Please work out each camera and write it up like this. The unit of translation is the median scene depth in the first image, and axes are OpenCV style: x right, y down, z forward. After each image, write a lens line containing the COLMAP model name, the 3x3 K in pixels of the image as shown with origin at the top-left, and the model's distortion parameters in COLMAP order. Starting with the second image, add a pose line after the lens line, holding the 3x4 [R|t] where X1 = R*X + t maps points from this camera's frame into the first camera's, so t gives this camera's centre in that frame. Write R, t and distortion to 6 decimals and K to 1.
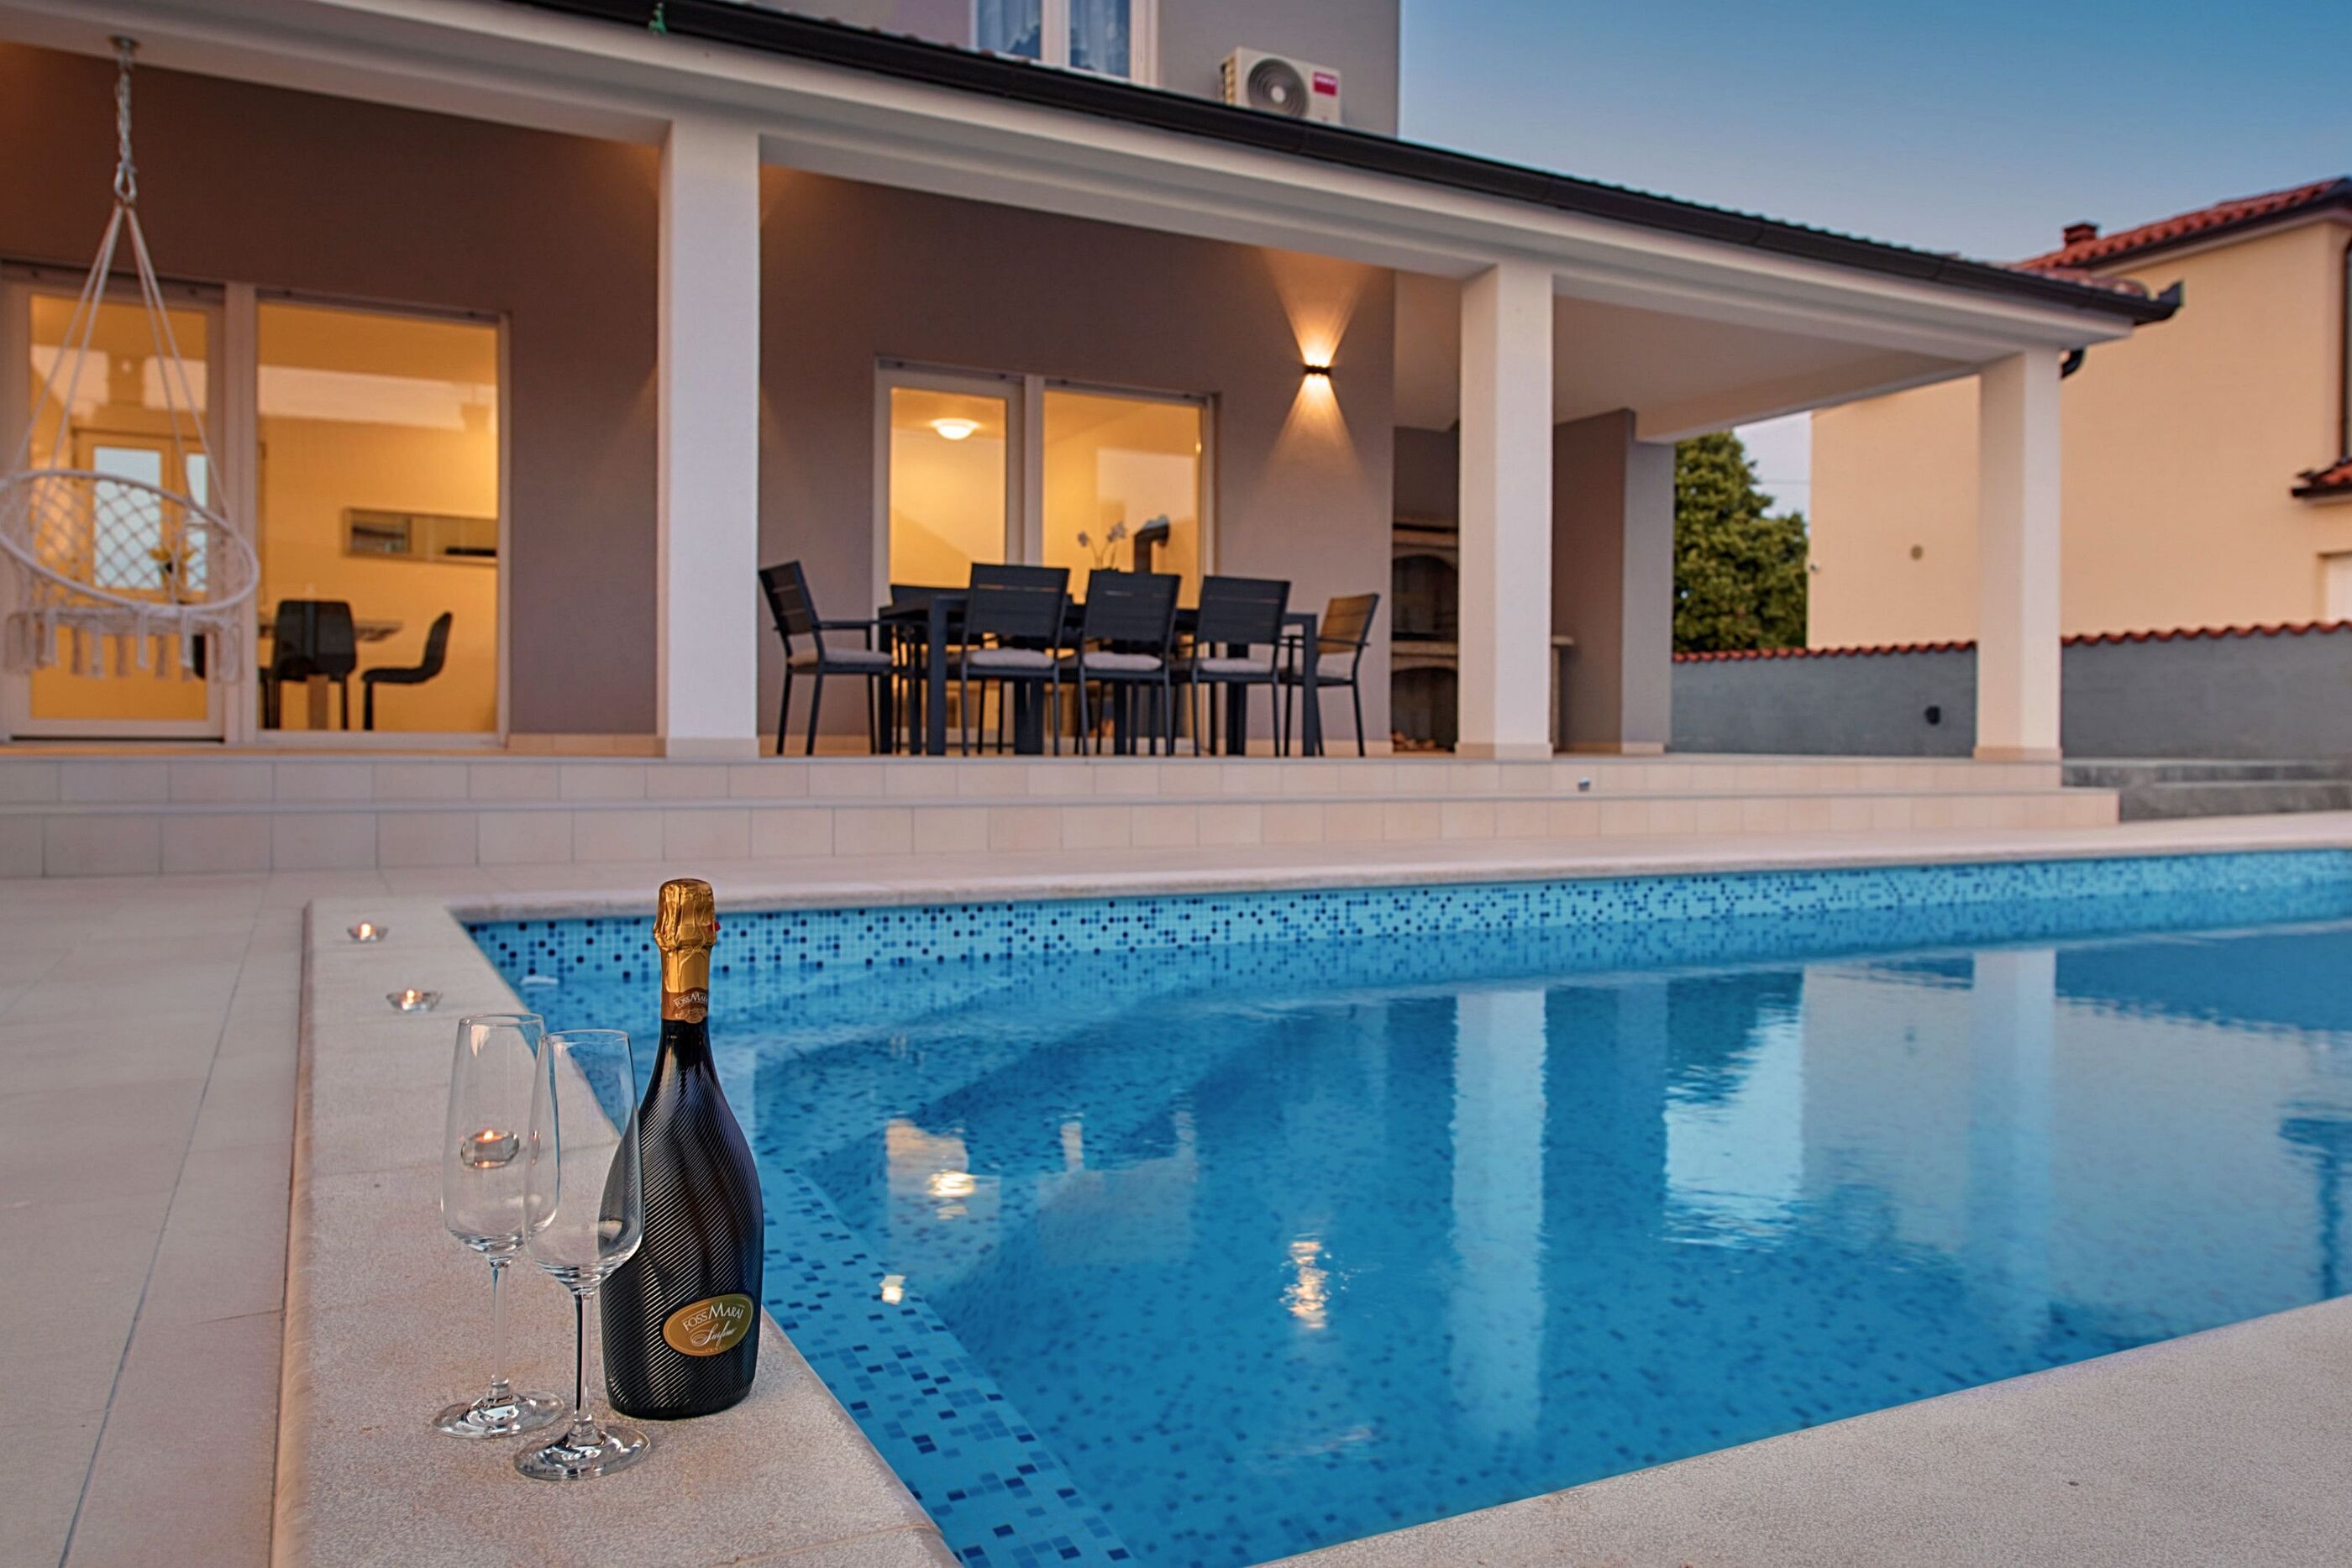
lens RADIAL K [[1747.1, 0, 1269.1], [0, 1747.1, 764.0], [0, 0, 1]] dist [0.000510, 0.000953]
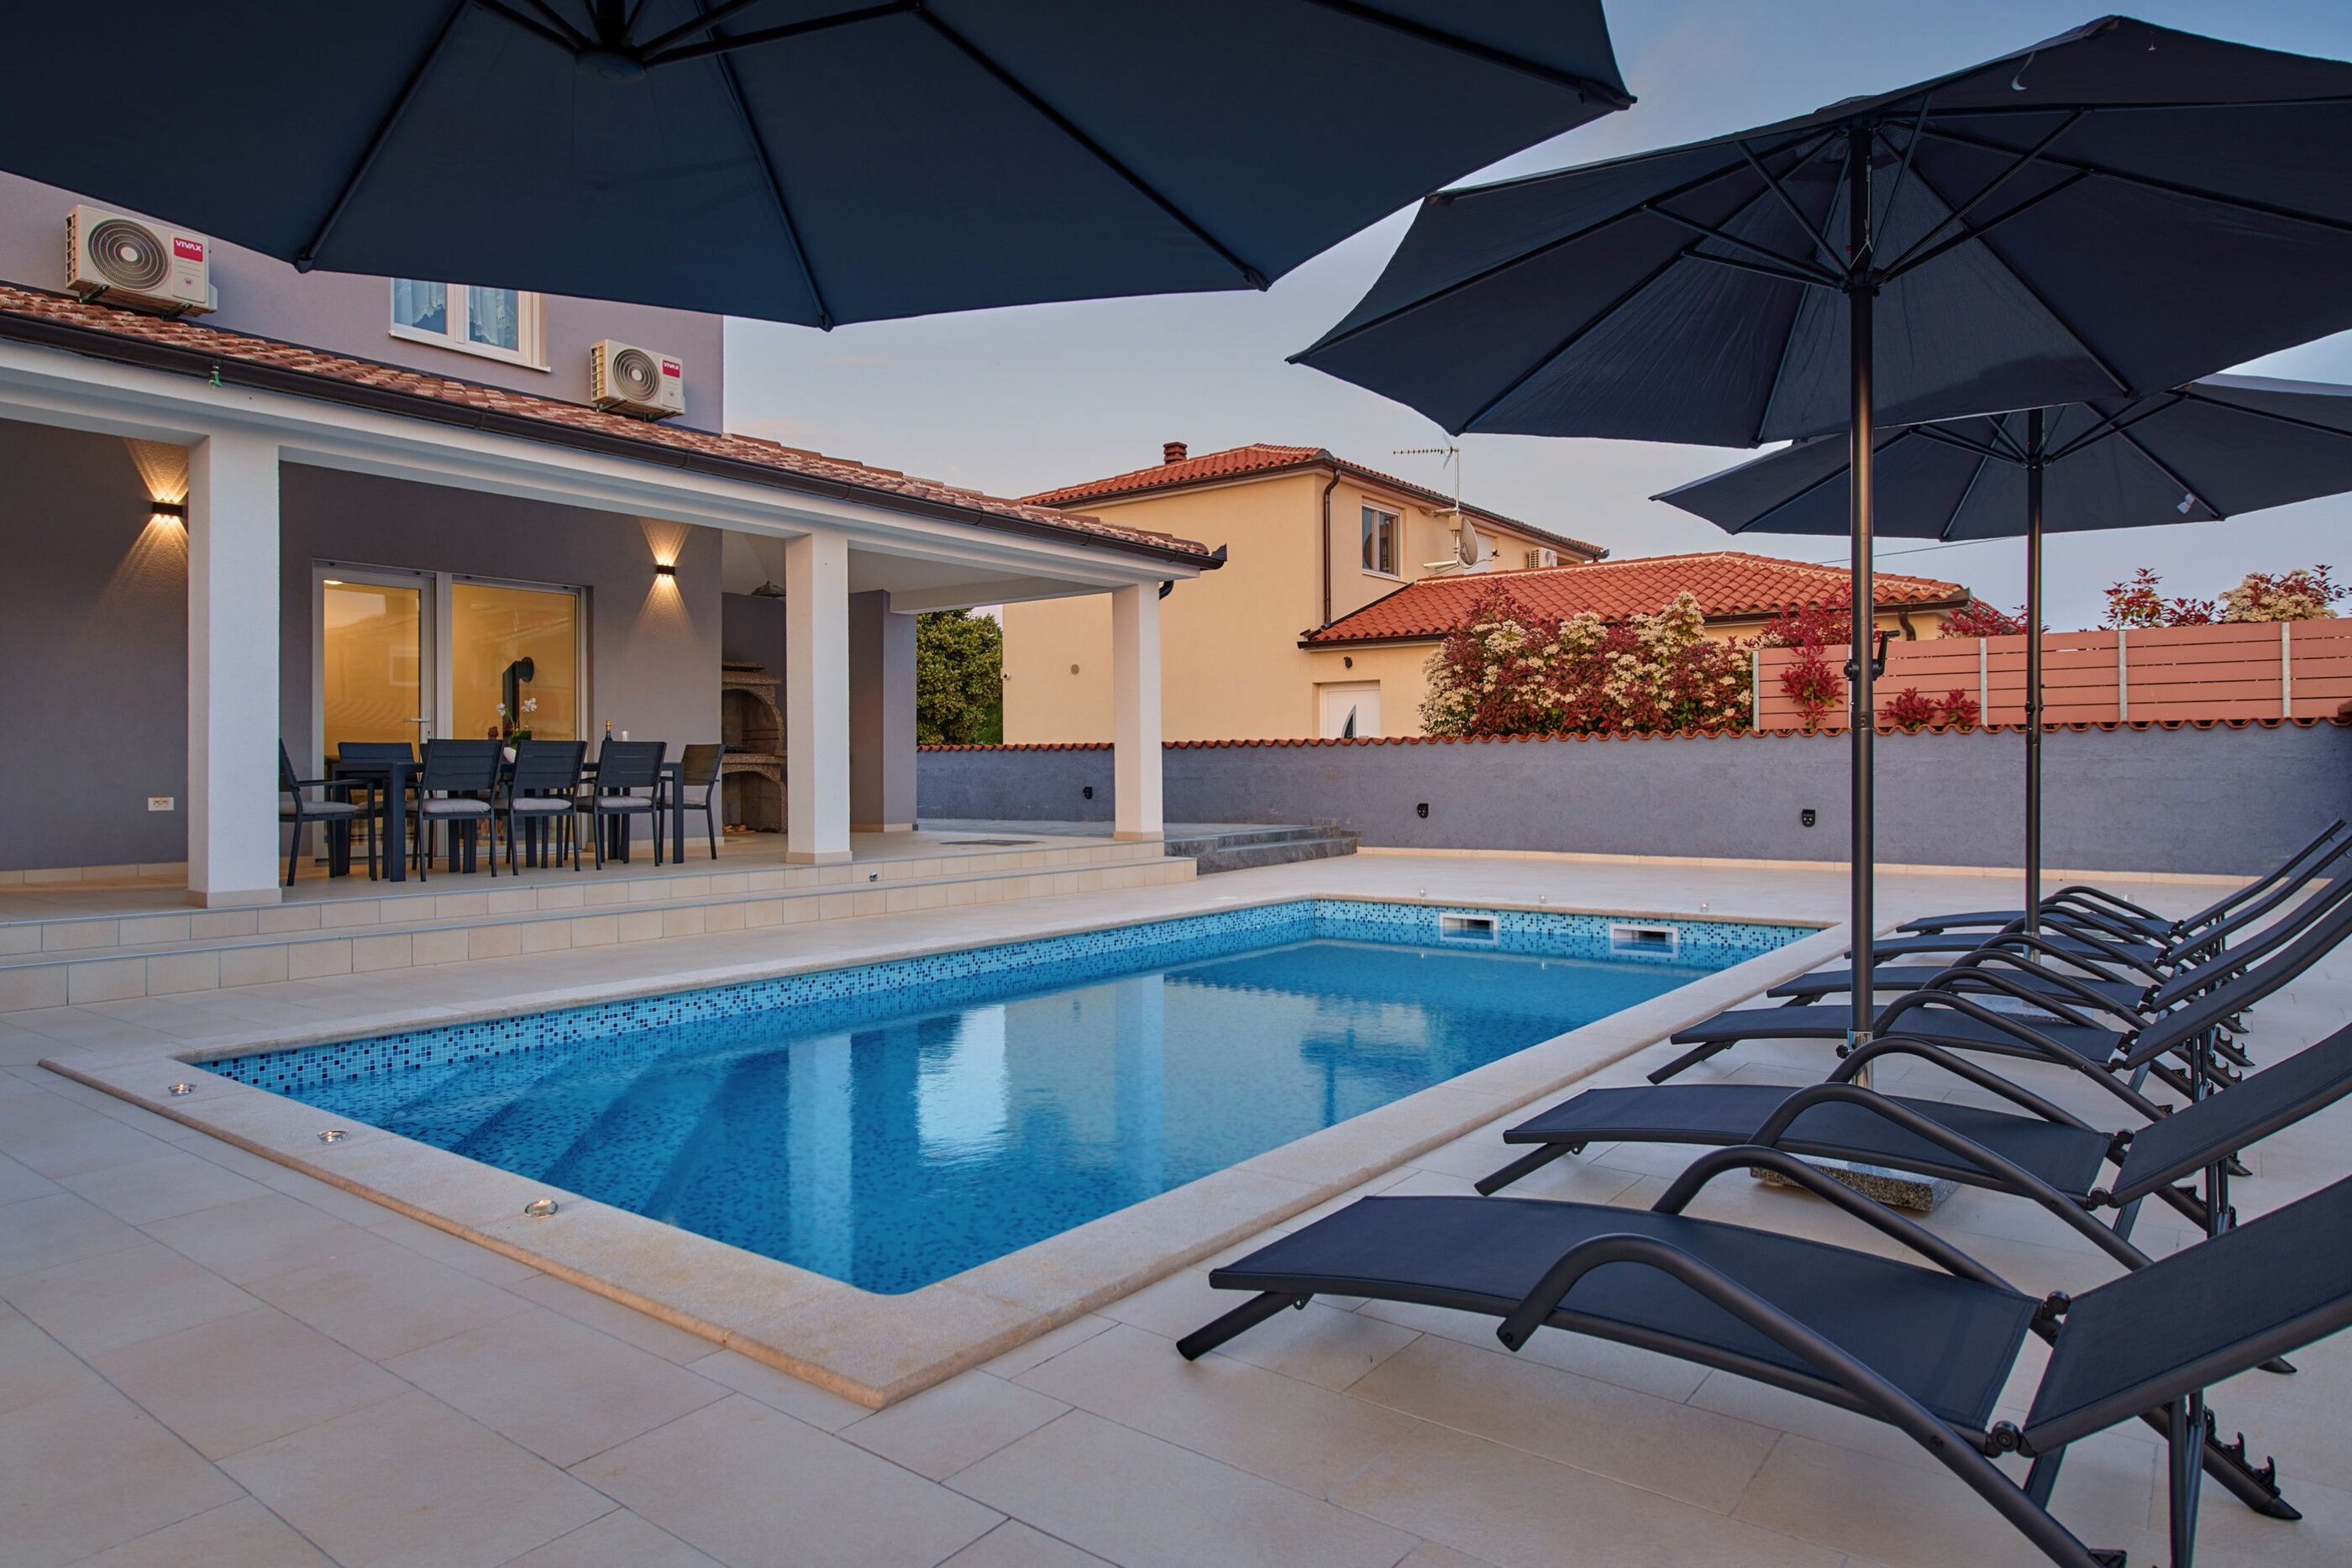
lens RADIAL K [[1410.2, 0, 1142.2], [0, 1410.2, 759.4], [0, 0, 1]] dist [-0.000552, 0.000658]
pose [[0.920033, -0.011503, 0.391673, -0.104910], [0.019248, 0.999689, -0.015852, -0.084400], [-0.391369, 0.022124, 0.919968, -0.271708]]
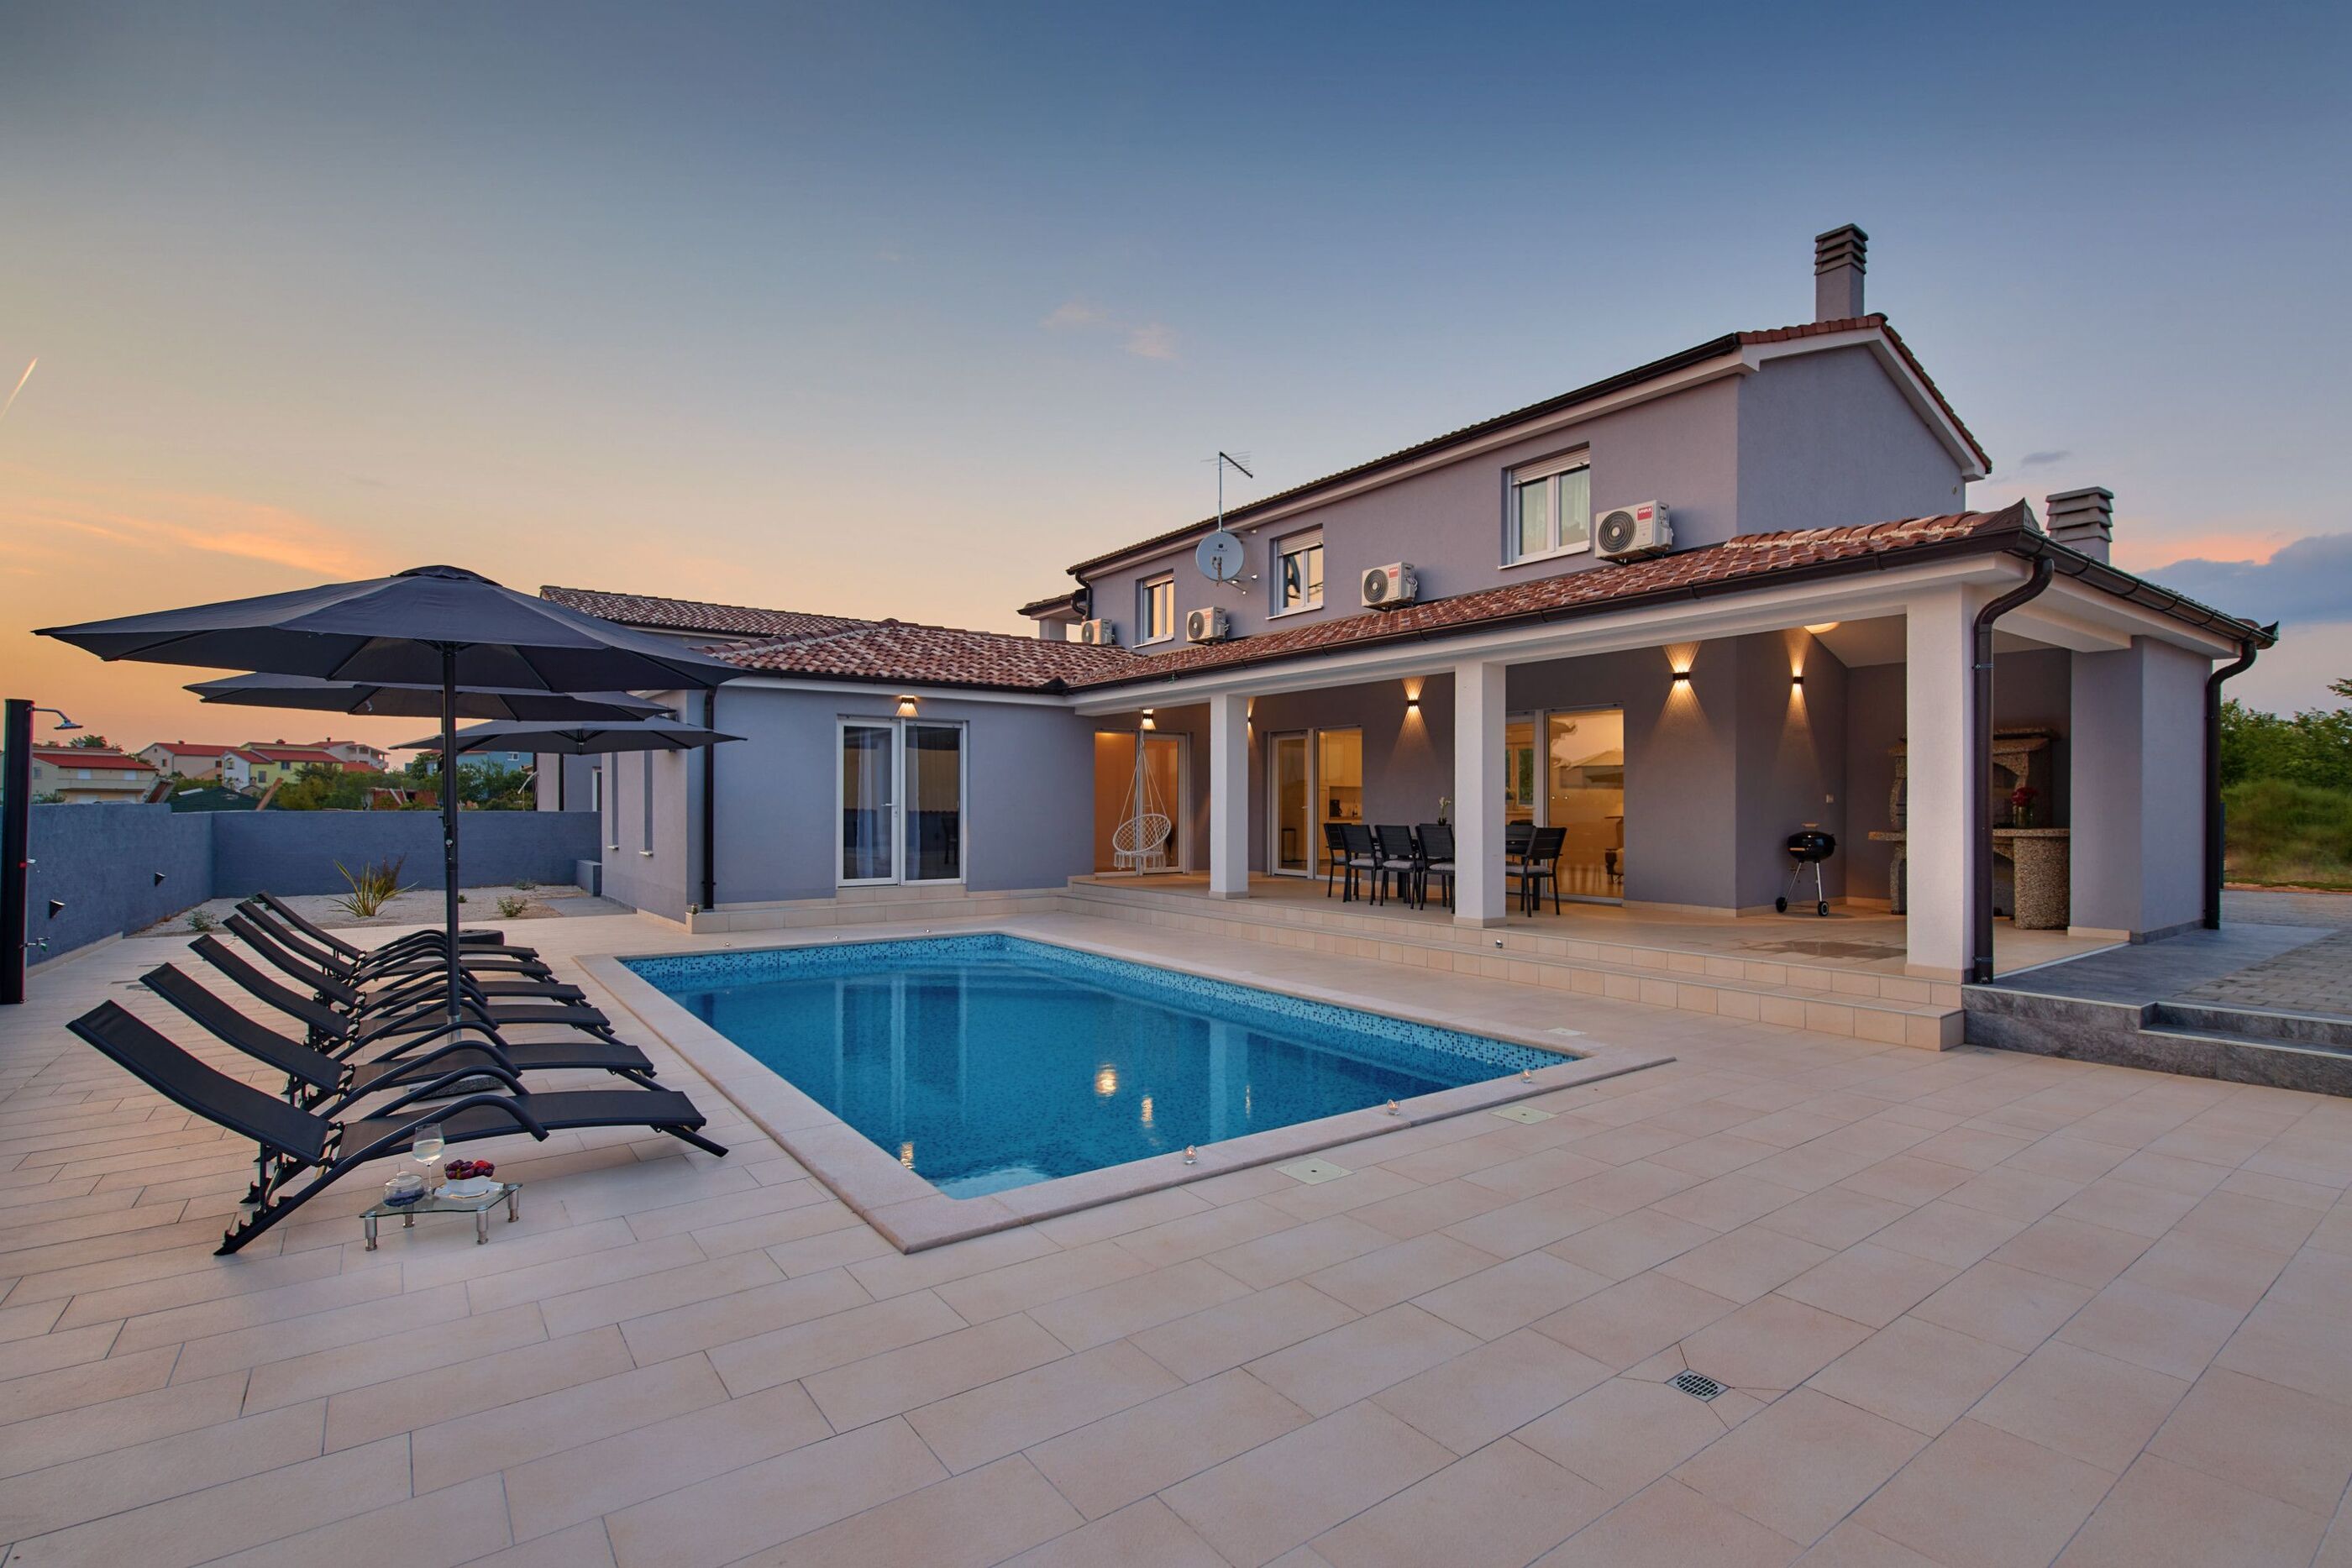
lens RADIAL K [[1093.5, 0, 1245.6], [0, 1093.5, 806.1], [0, 0, 1]] dist [0.003008, -0.000057]
pose [[0.158146, -0.008387, -0.987380, 1.587759], [-0.015081, 0.999827, -0.010908, -0.144256], [0.987300, 0.016616, 0.157993, 0.729591]]
